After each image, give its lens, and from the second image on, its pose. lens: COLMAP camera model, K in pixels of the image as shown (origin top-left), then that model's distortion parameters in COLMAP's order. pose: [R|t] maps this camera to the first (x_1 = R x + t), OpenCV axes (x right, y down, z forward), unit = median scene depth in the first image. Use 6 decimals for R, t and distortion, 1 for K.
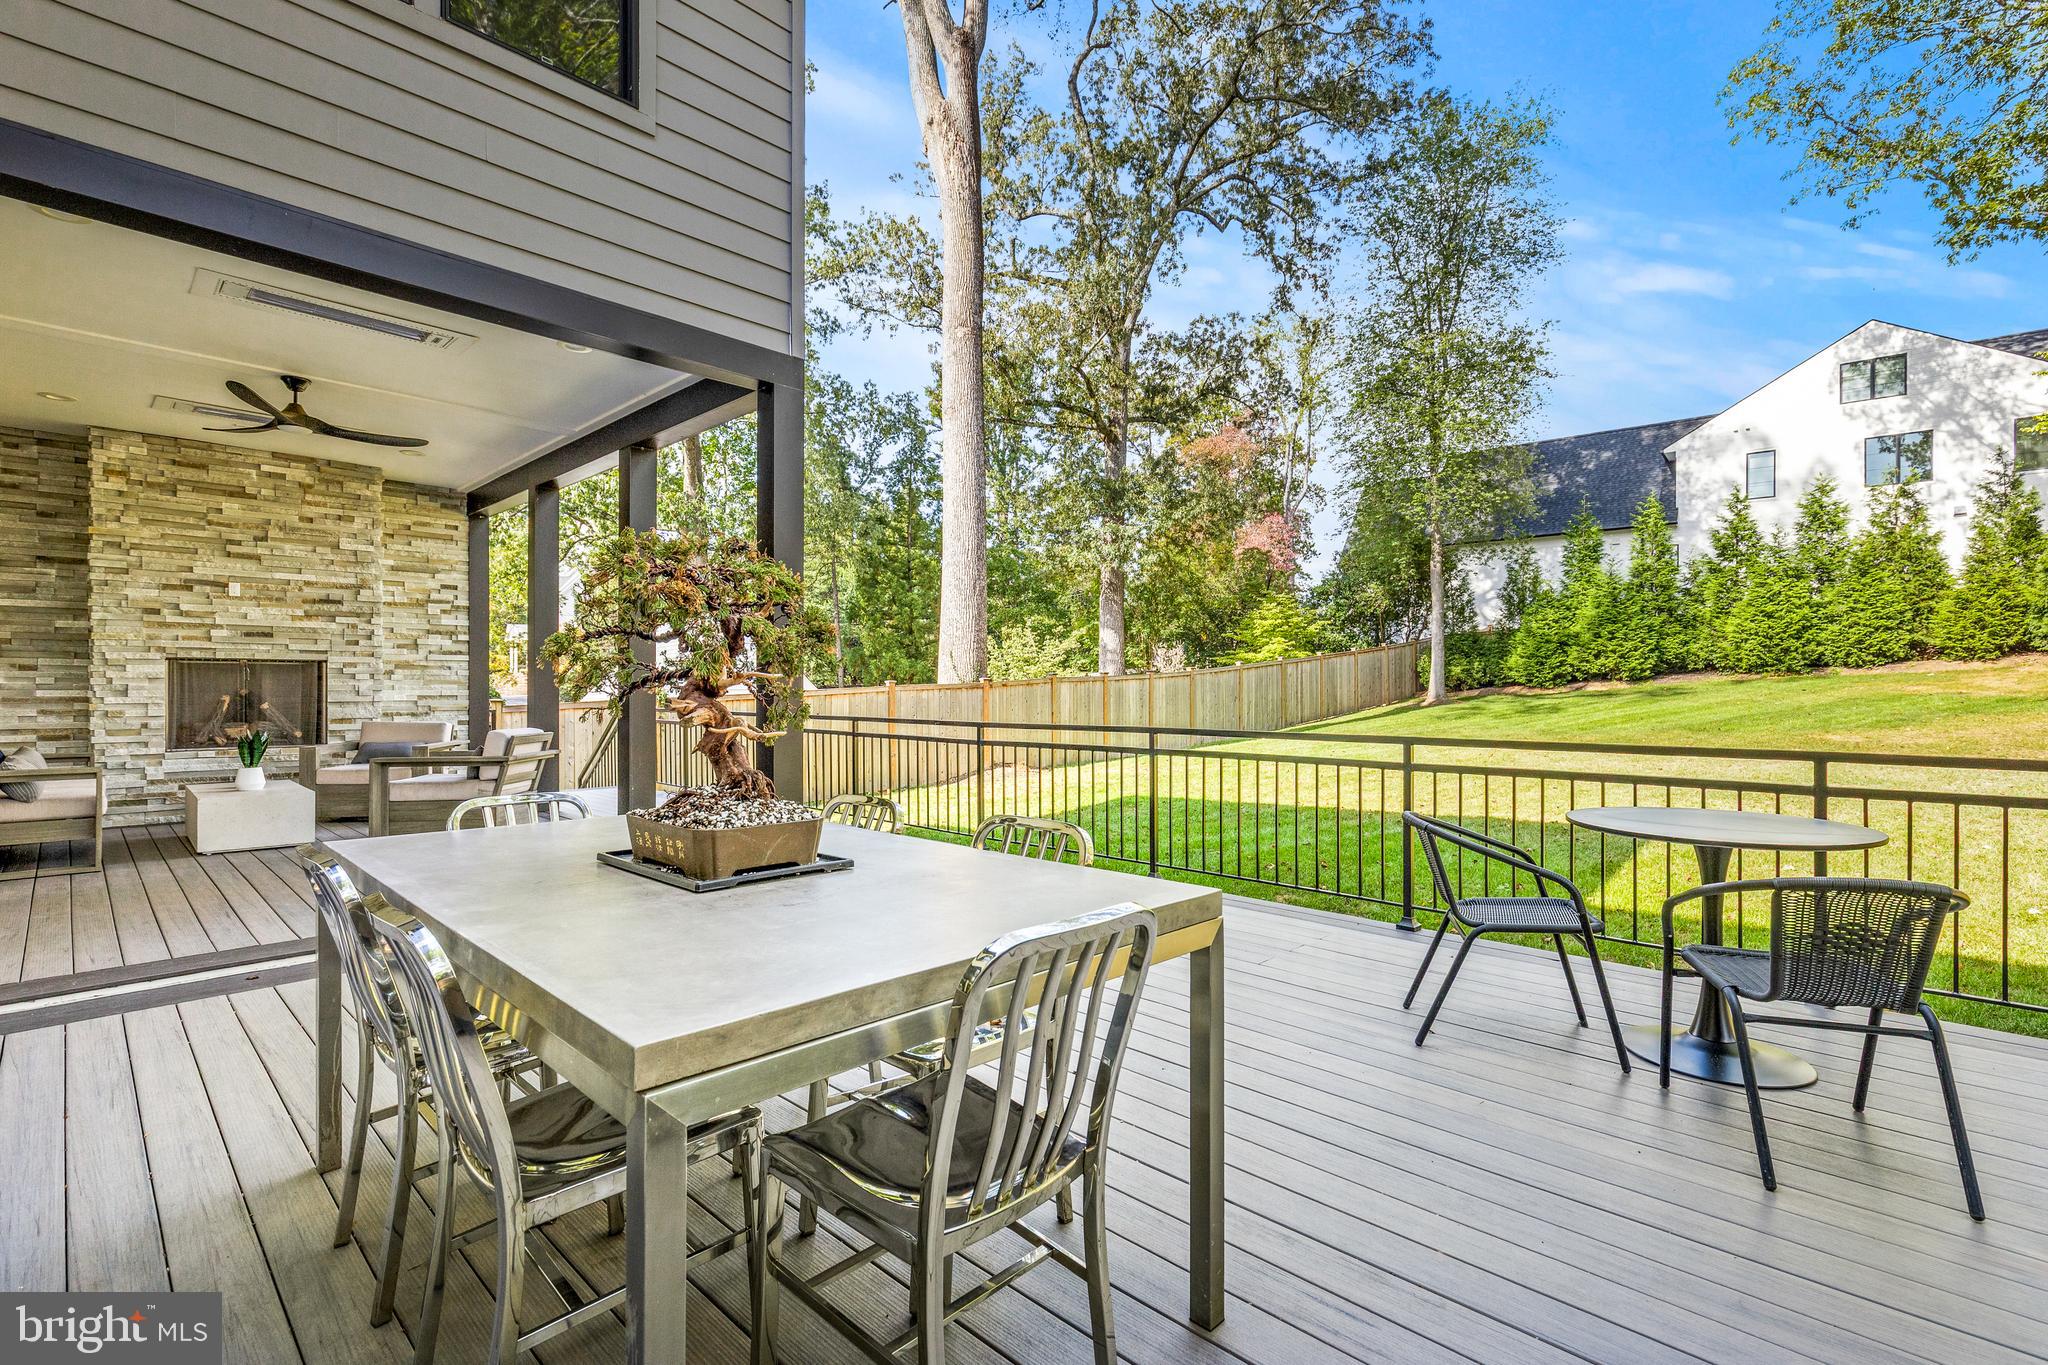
lens RADIAL K [[928.0, 0, 1017.5], [0, 928.0, 687.2], [0, 0, 1]] dist [0.001750, 0.000388]
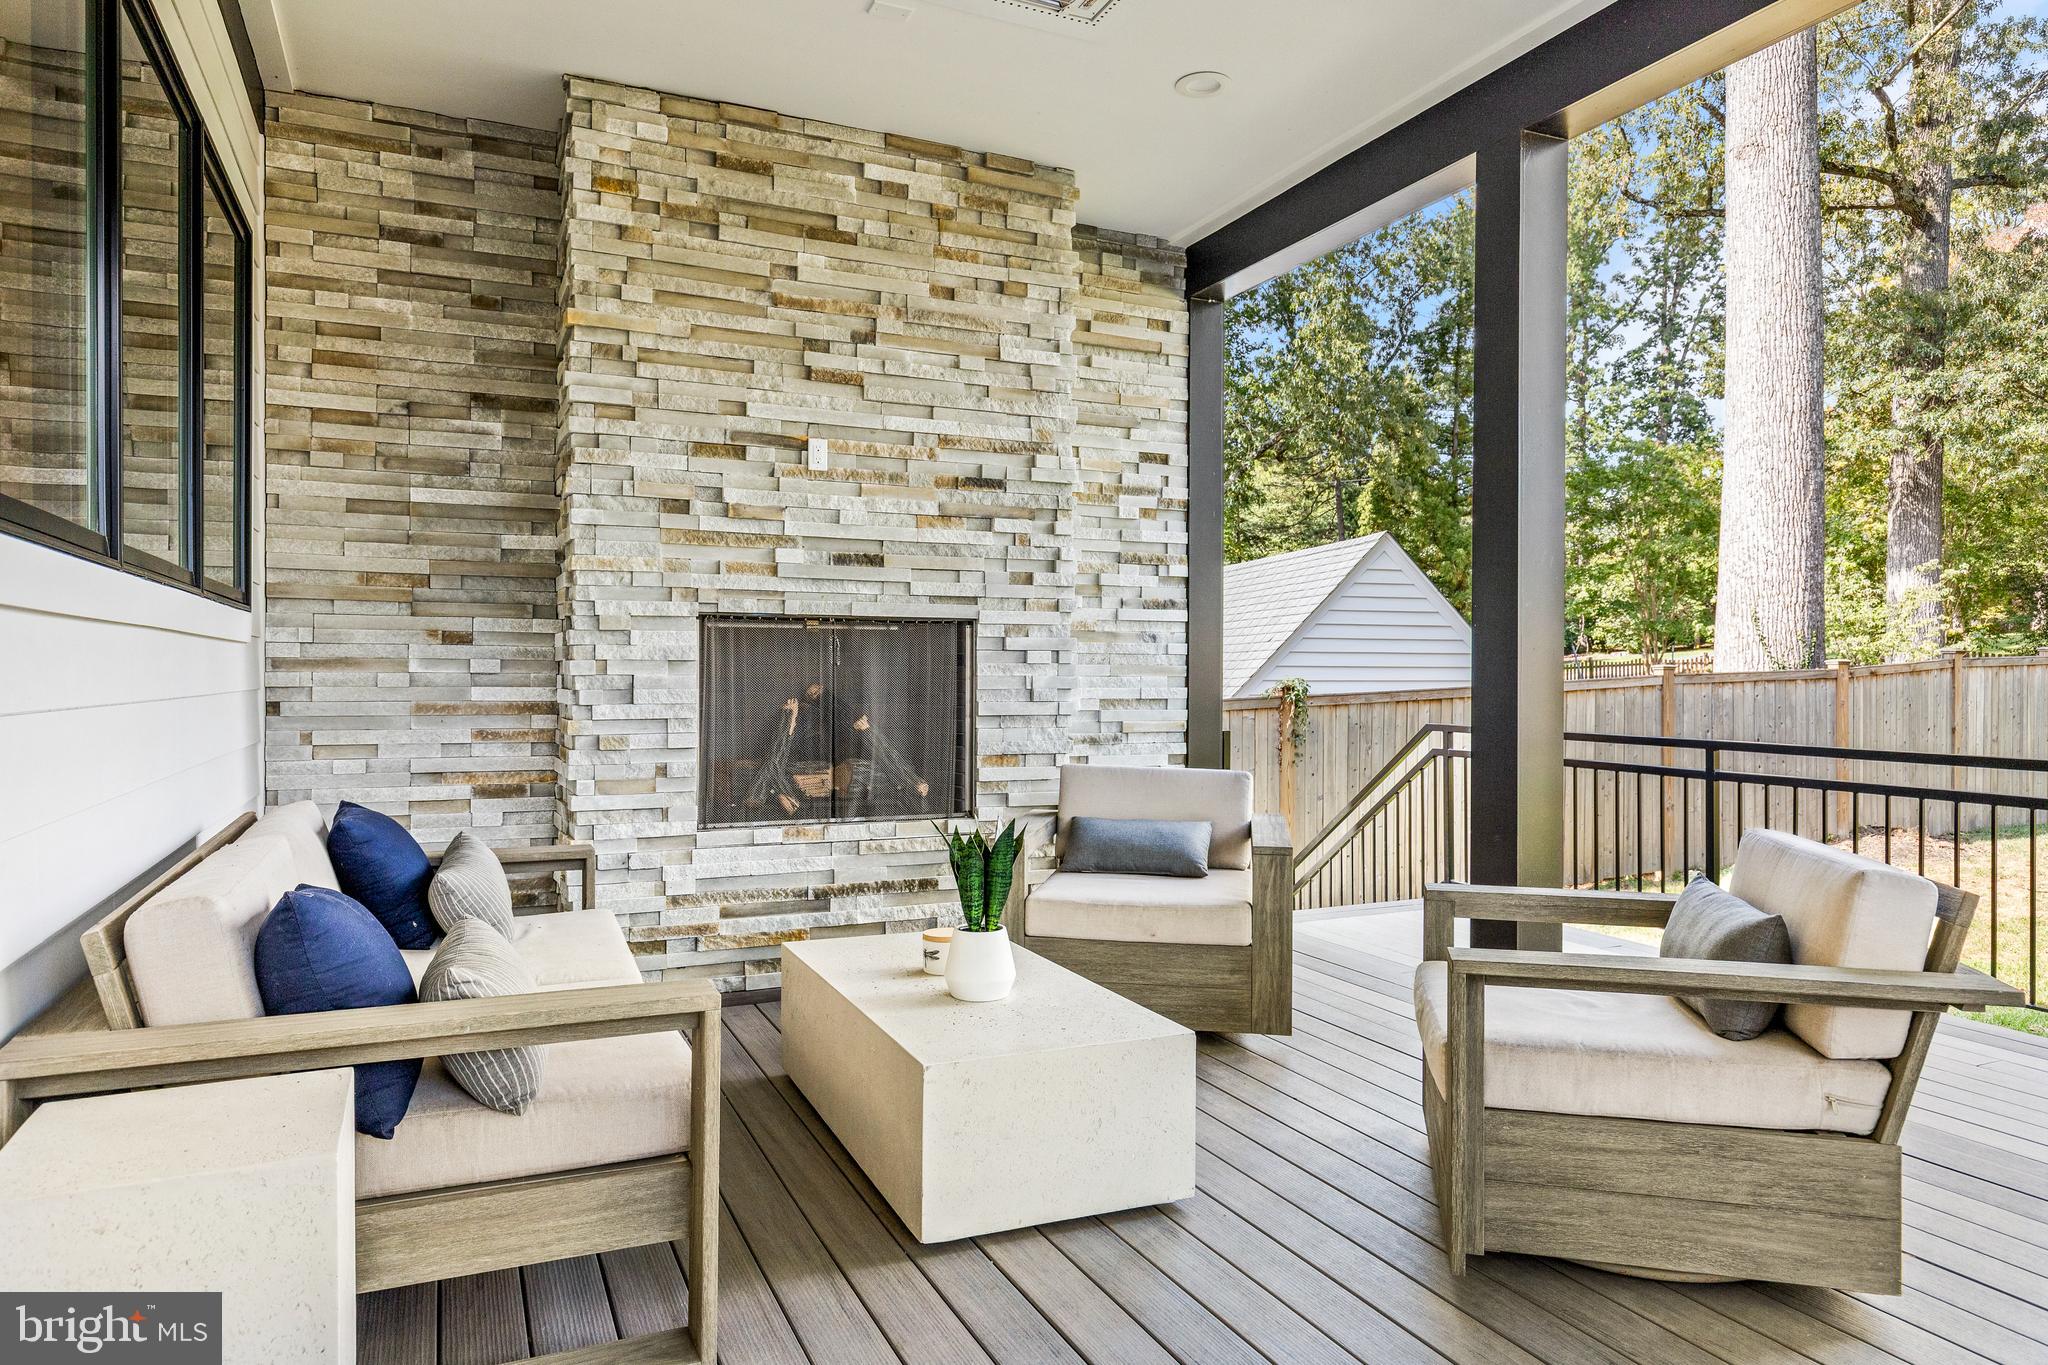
lens RADIAL K [[1299.4, 0, 1024.0], [0, 1299.4, 682.5], [0, 0, 1]] dist [0.002422, 0.001349]
pose [[0.929527, 0.005580, -0.368711, -0.119670], [-0.003144, 0.999969, 0.007207, -0.000969], [0.368740, -0.005540, 0.929516, 0.106929]]
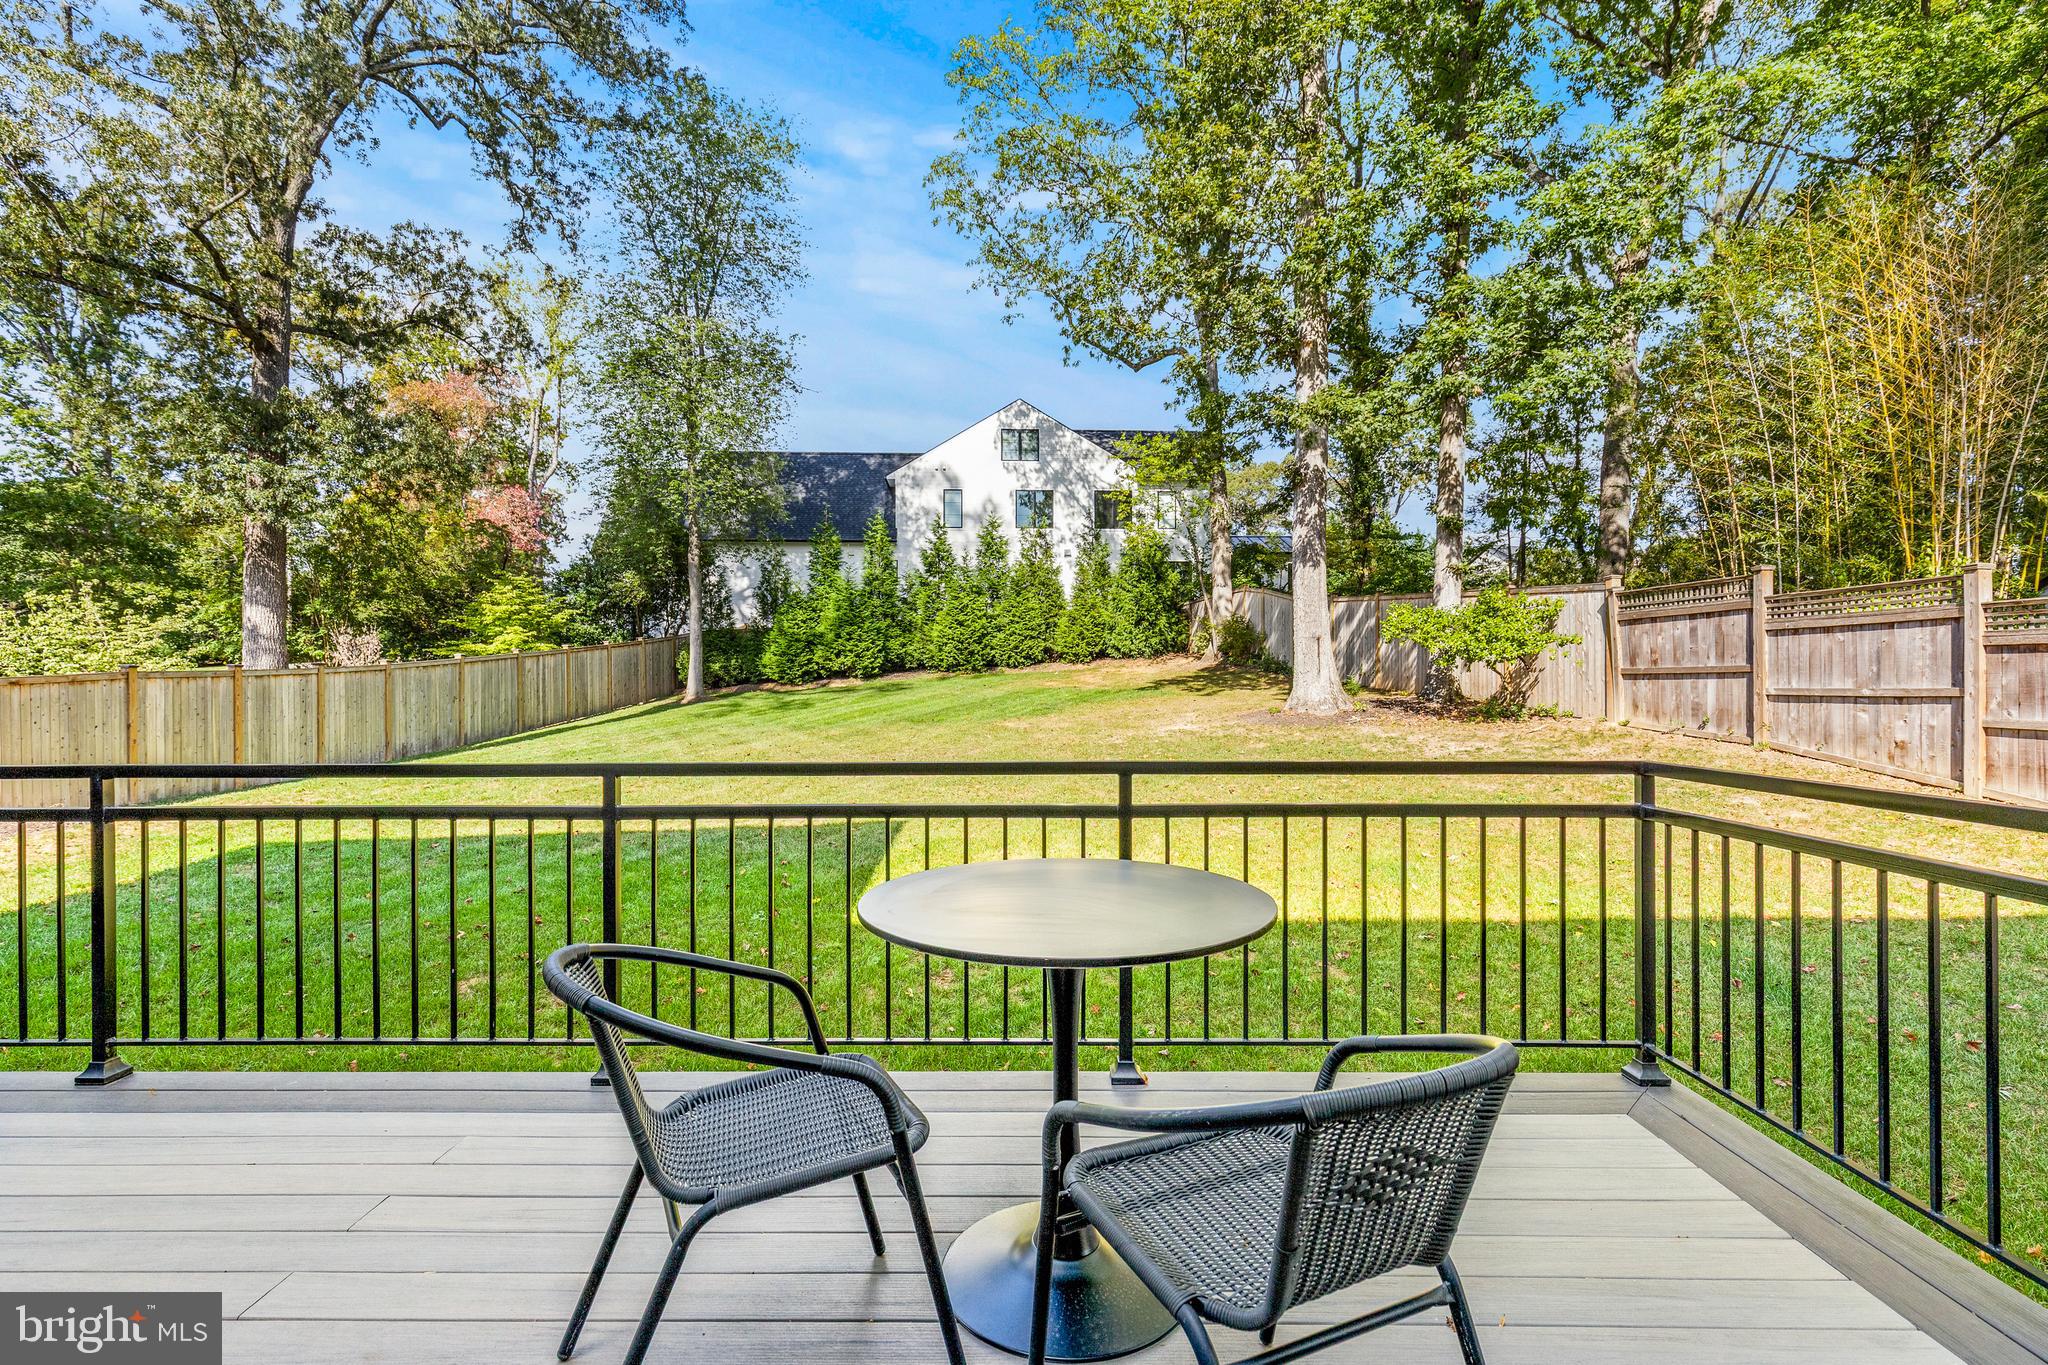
lens RADIAL K [[941.7, 0, 1026.3], [0, 941.7, 686.3], [0, 0, 1]] dist [0.003157, 0.000899]
pose [[0.725715, -0.005178, 0.687976, 0.027165], [0.004012, 0.999987, 0.003294, 0.000274], [-0.687984, 0.000369, 0.725726, 0.051141]]
